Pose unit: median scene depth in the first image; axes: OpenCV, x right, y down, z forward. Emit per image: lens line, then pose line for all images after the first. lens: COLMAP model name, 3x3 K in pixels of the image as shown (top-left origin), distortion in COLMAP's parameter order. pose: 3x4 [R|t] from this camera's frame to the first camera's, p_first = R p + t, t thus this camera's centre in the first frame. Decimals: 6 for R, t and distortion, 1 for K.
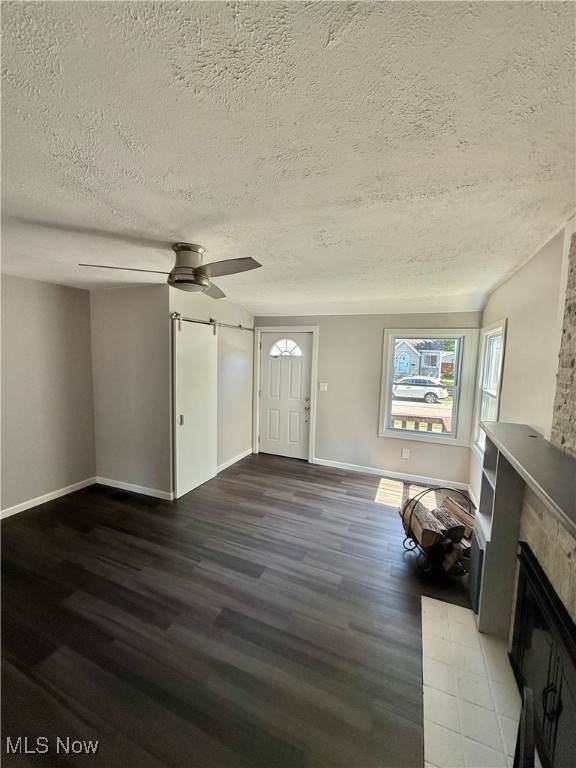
lens RADIAL K [[308.7, 0, 288.0], [0, 308.7, 384.0], [0, 0, 1]] dist [0.000114, 0.000006]
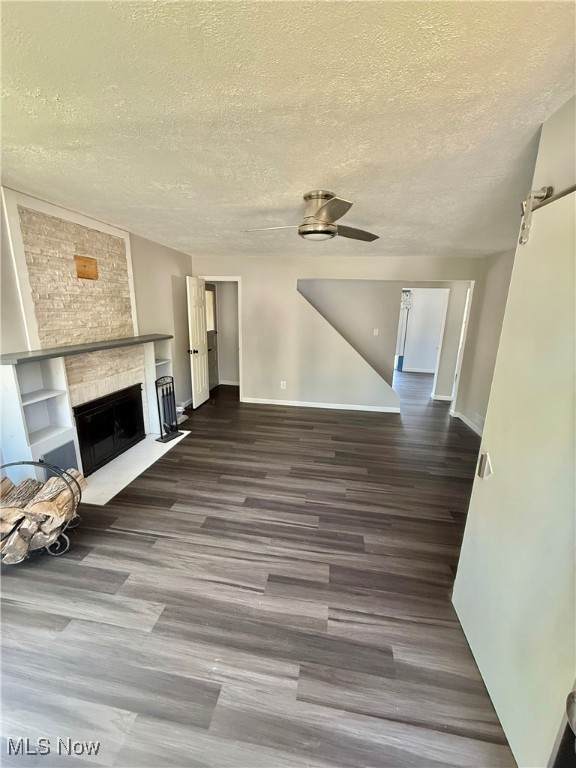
lens RADIAL K [[308.7, 0, 288.0], [0, 308.7, 384.0], [0, 0, 1]] dist [0.000114, 0.000006]
pose [[-0.969333, 0.009609, -0.245565, 0.032382], [-0.071304, 0.945253, 0.318453, -0.140035], [0.235181, 0.326197, -0.915580, 1.762543]]
